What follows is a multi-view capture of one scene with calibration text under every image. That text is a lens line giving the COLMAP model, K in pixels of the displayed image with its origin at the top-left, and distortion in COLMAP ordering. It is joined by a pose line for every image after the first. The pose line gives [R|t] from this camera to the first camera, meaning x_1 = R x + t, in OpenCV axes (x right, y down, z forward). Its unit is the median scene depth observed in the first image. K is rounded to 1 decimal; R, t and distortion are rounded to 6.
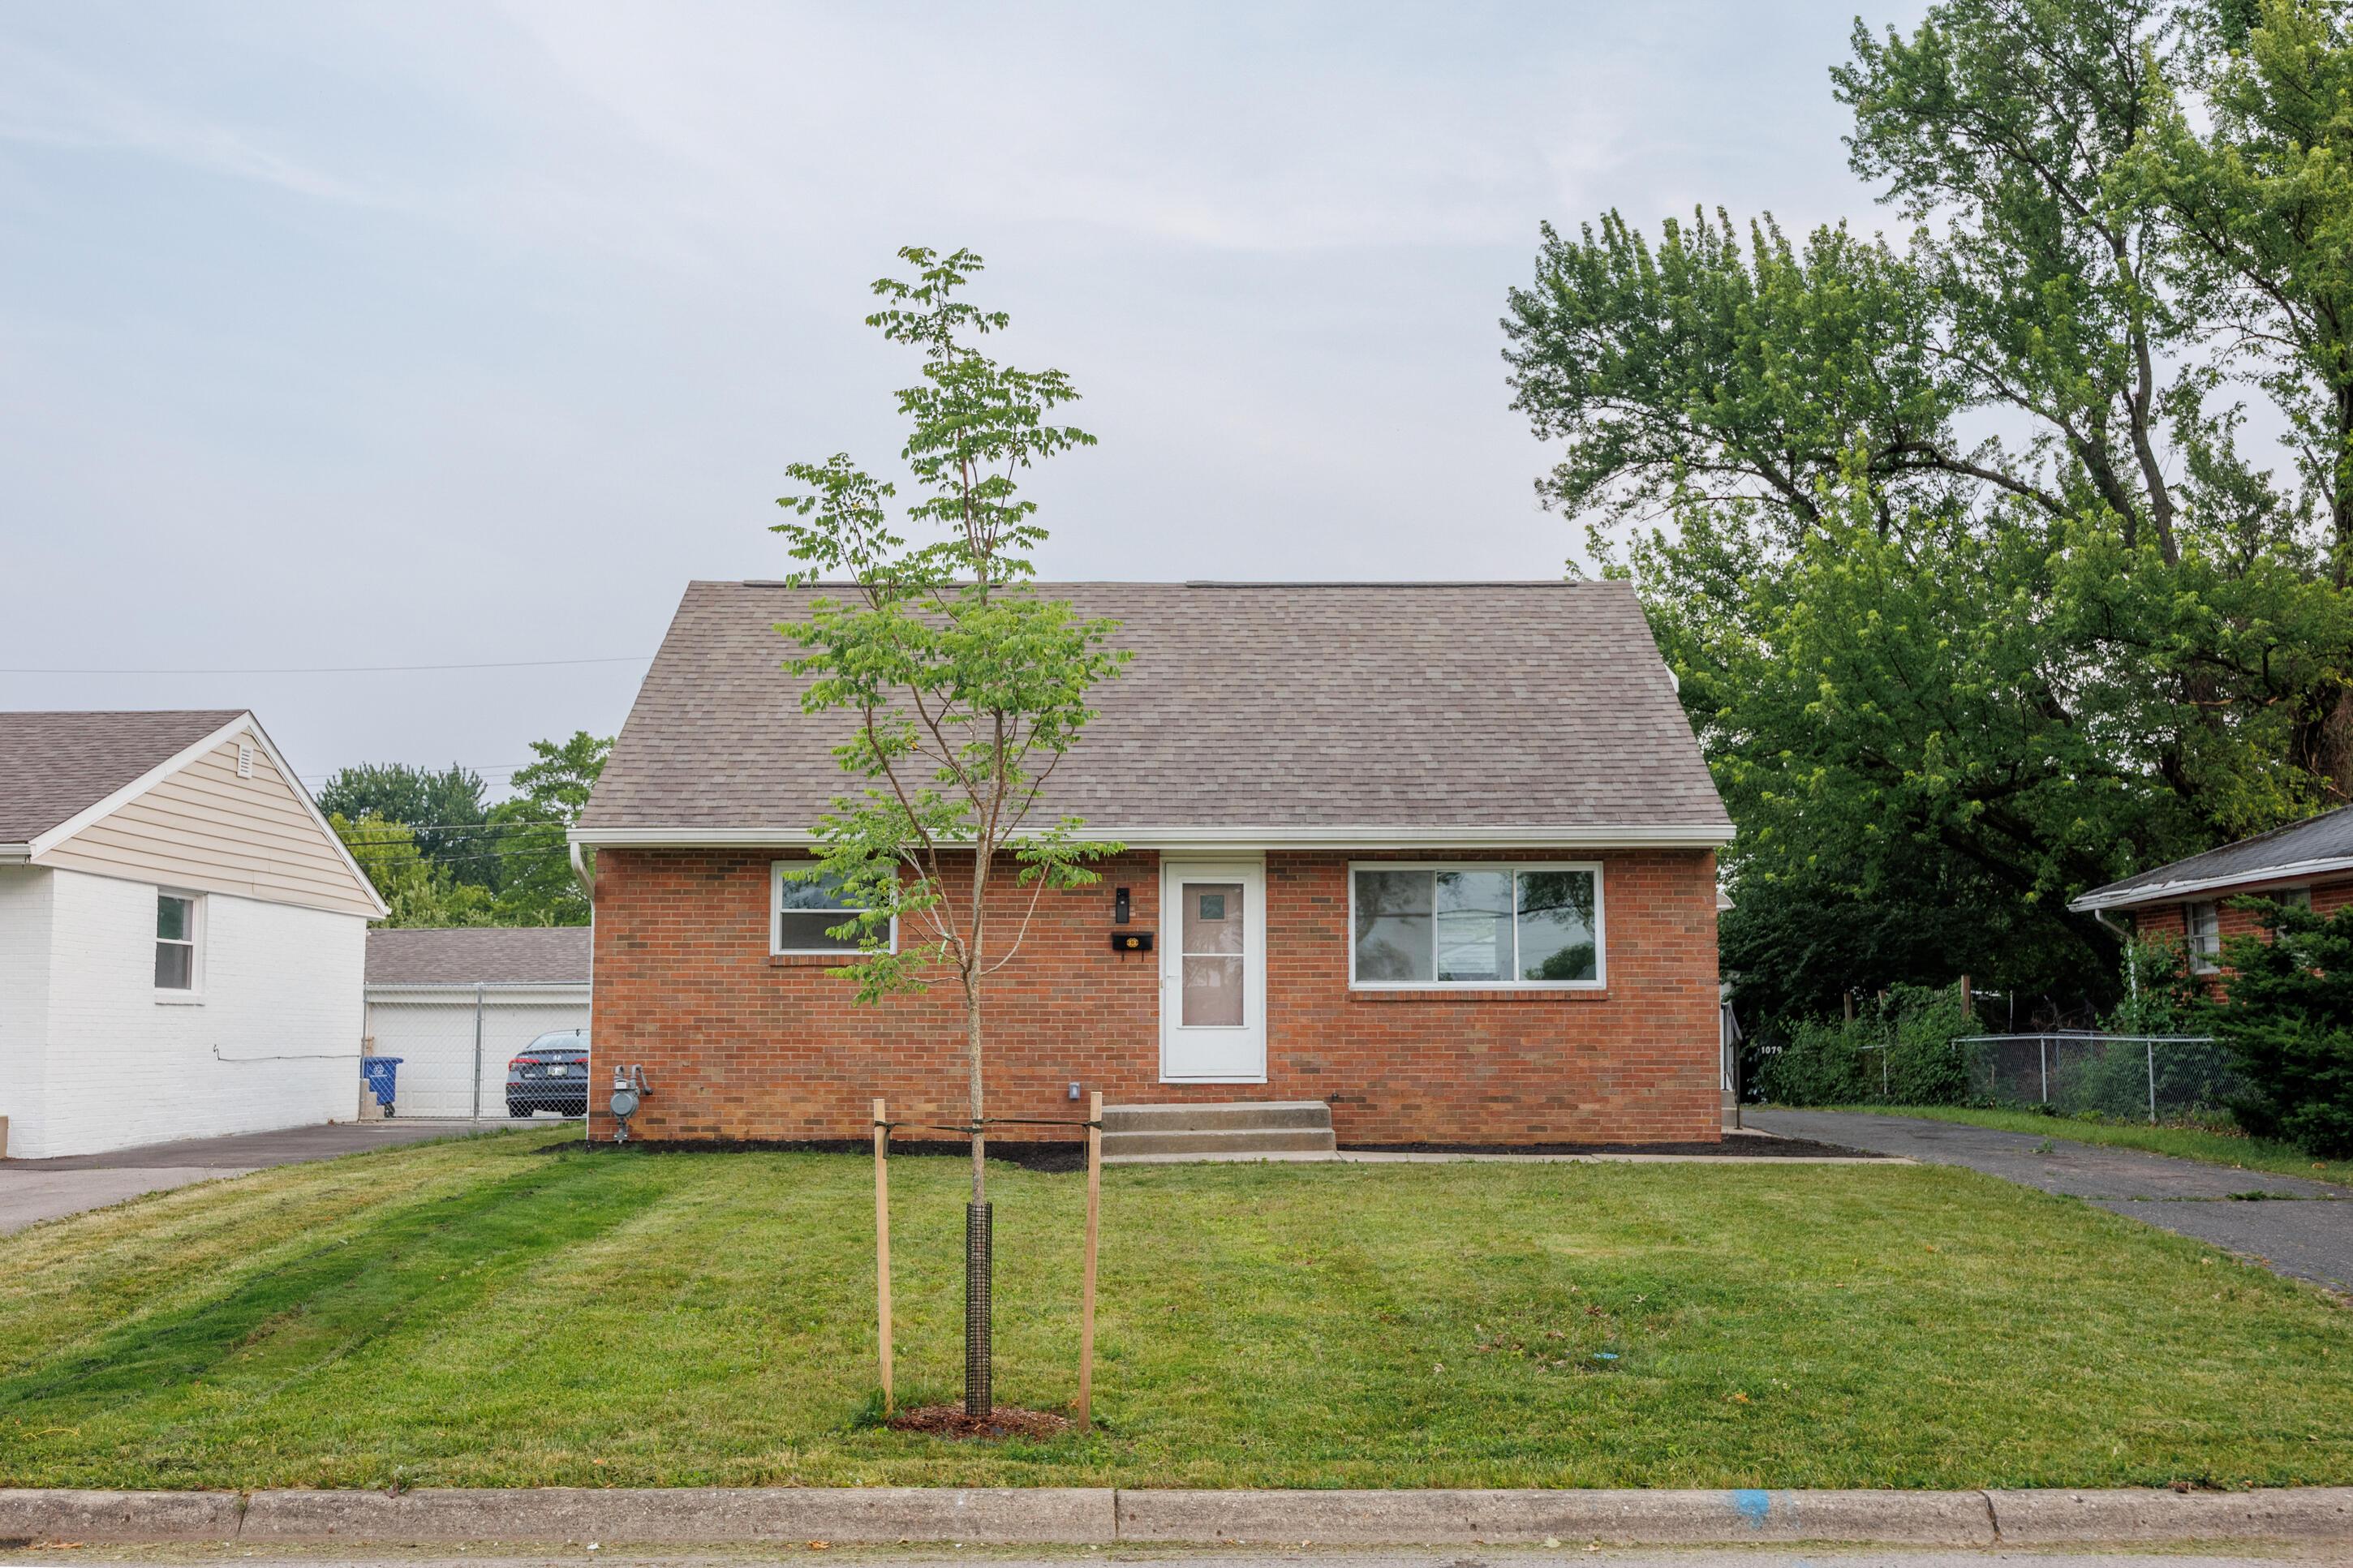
lens RADIAL K [[2247.4, 0, 1165.7], [0, 2247.4, 778.8], [0, 0, 1]] dist [0.012489, 0.000000]
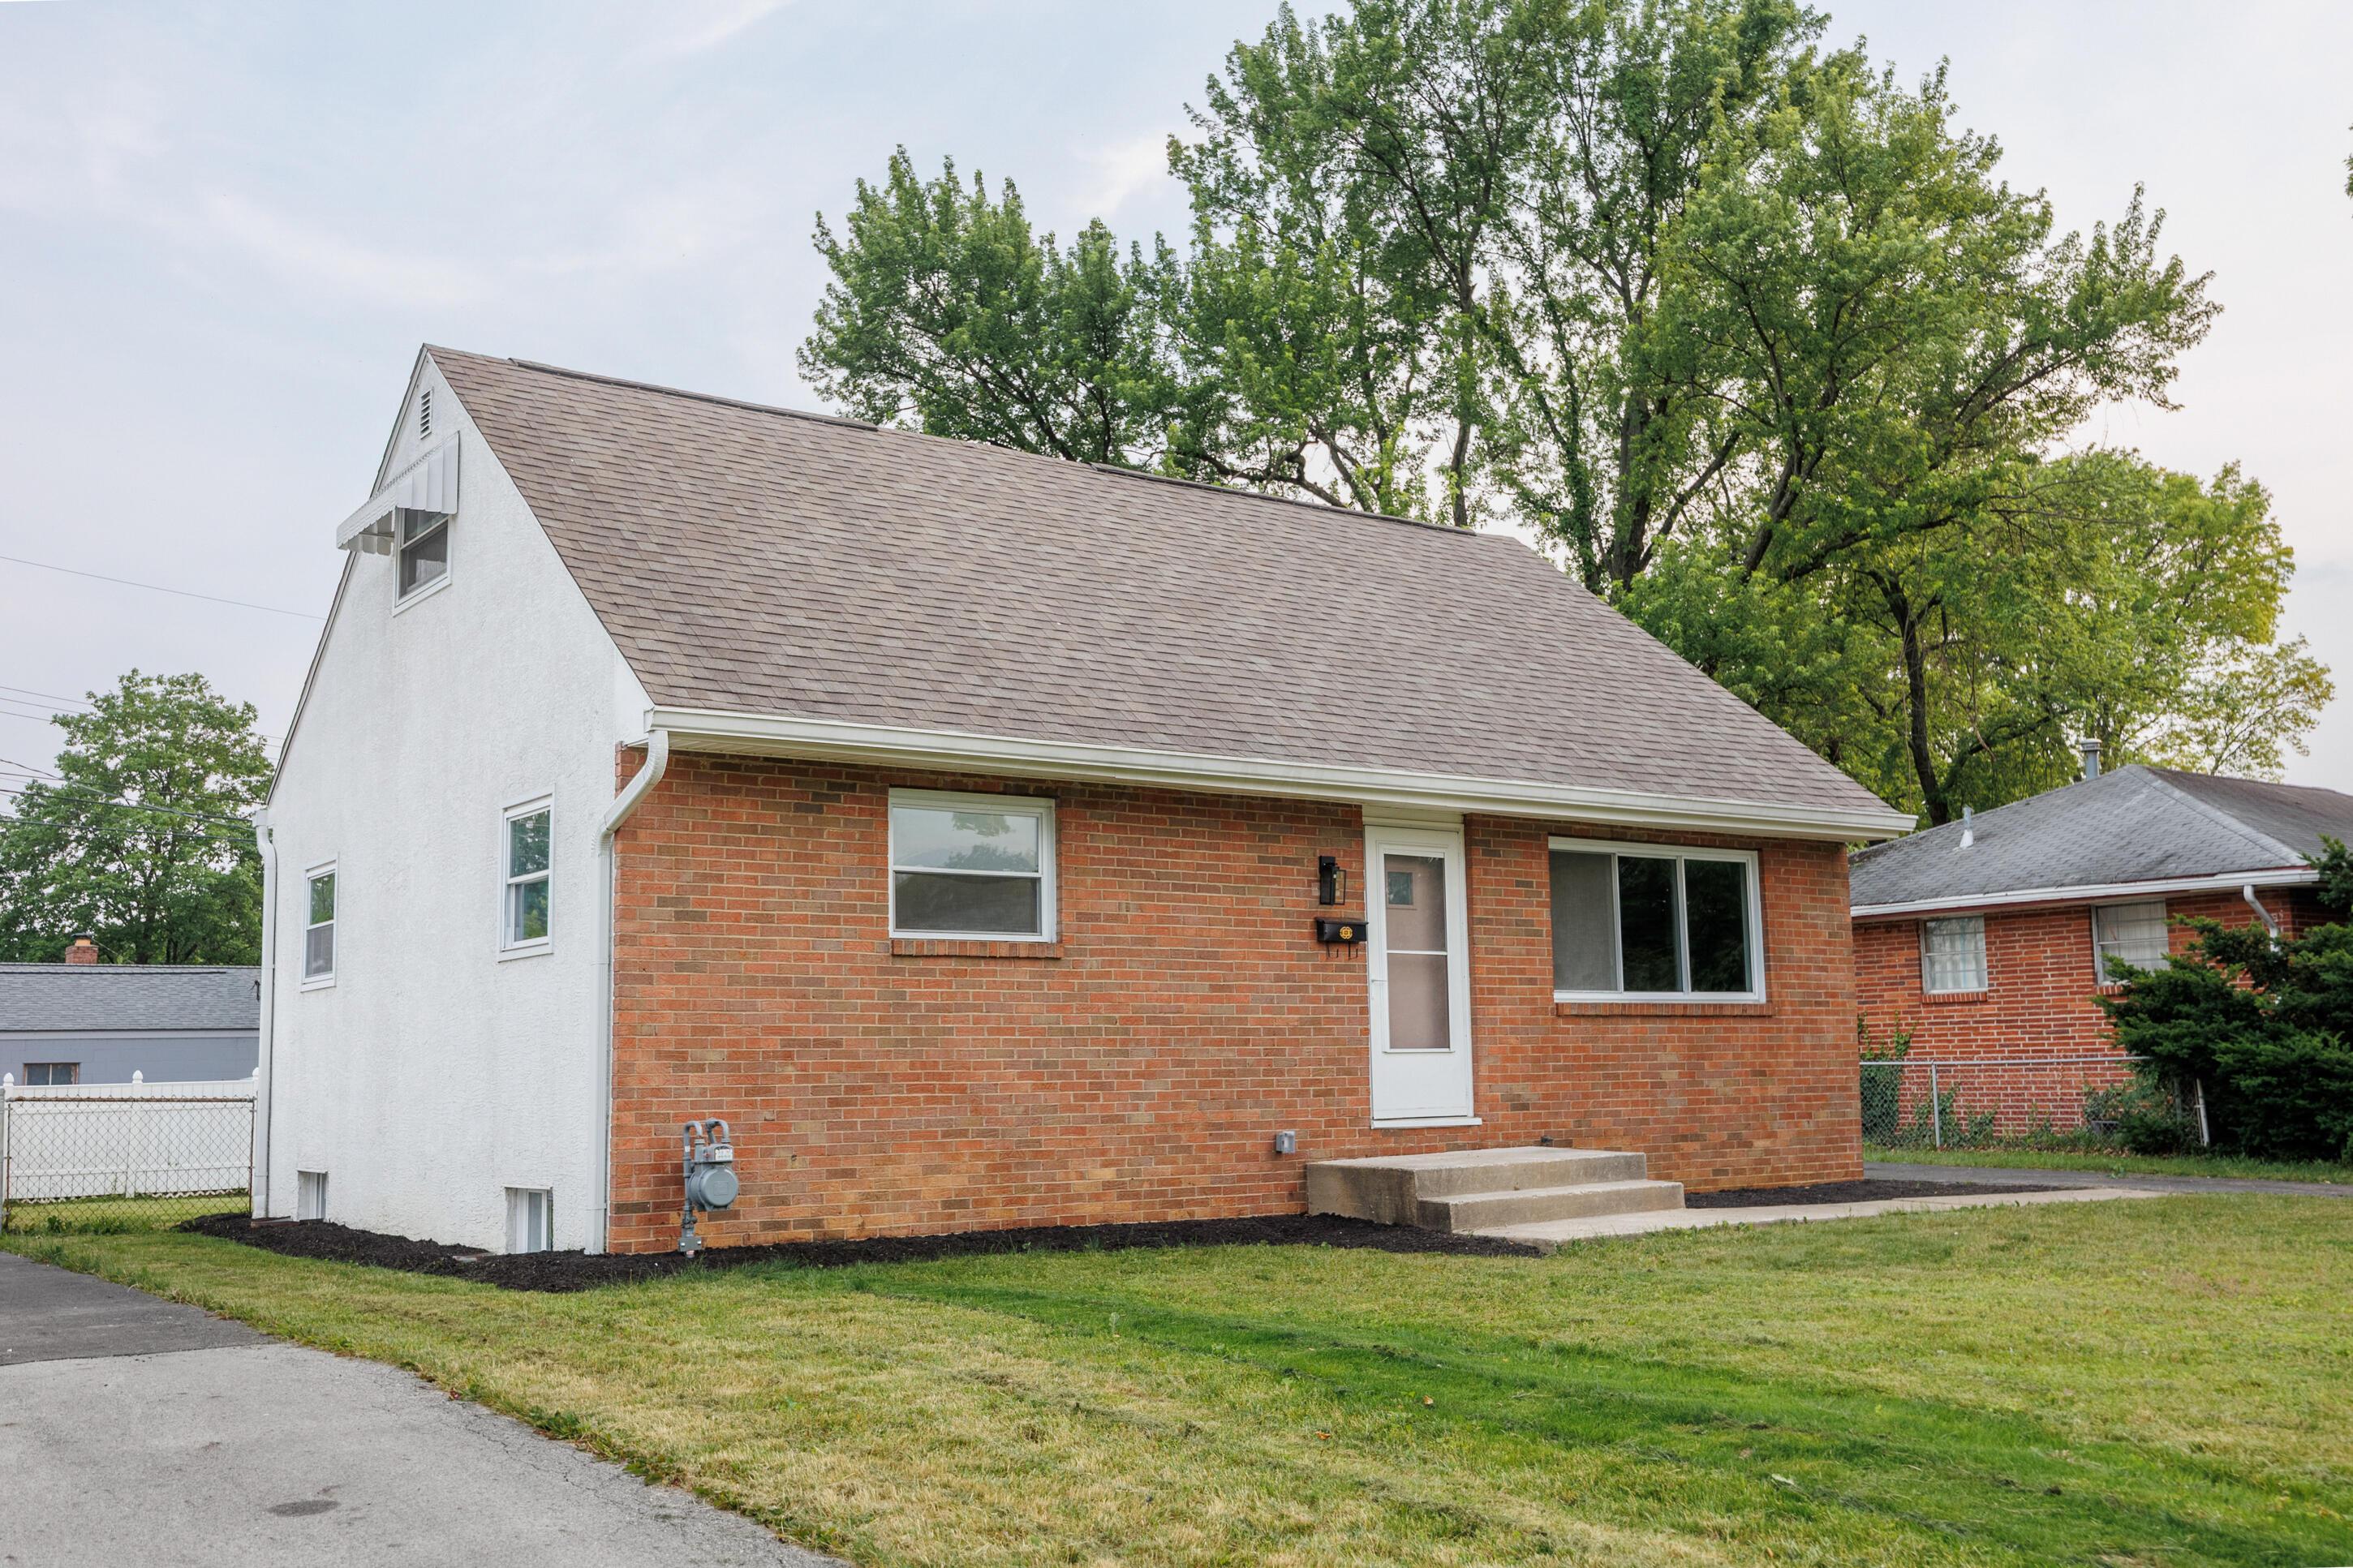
lens RADIAL K [[2247.4, 0, 1180.3], [0, 2247.4, 789.9], [0, 0, 1]] dist [0.012489, 0.000000]
pose [[0.808167, 0.062595, 0.585618, -0.479701], [-0.047914, 0.998028, -0.040554, 0.059178], [-0.587002, 0.004715, 0.809572, 0.451323]]
